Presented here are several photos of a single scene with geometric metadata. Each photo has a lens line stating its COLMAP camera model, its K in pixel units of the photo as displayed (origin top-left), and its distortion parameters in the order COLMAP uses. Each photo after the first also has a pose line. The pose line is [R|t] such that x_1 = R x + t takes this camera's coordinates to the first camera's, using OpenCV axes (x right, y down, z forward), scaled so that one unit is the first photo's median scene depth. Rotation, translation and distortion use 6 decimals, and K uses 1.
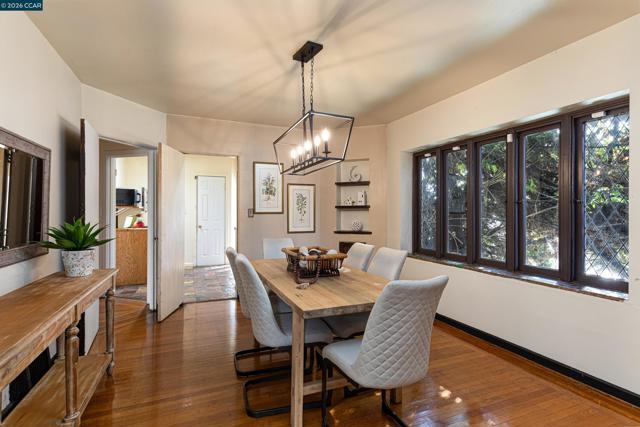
lens RADIAL K [[312.3, 0, 320.0], [0, 312.3, 213.5], [0, 0, 1]] dist [-0.003117, -0.000117]
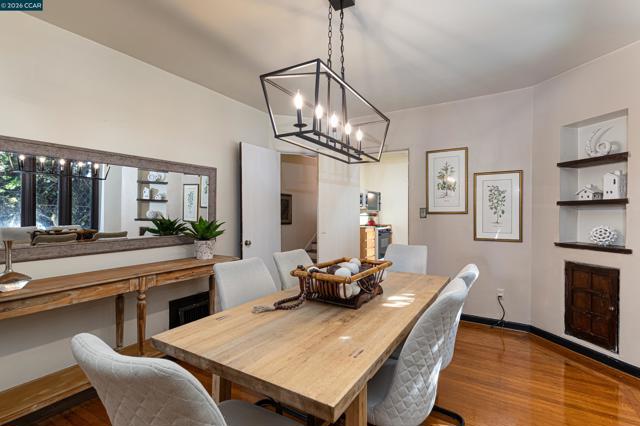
lens RADIAL K [[299.0, 0, 320.0], [0, 299.0, 213.0], [0, 0, 1]] dist [0.003822, 0.000134]
pose [[0.587787, 0.000889, -0.809015, 0.258413], [-0.001631, 0.999999, -0.000086, -0.000809], [0.809014, 0.001370, 0.587788, 0.285245]]
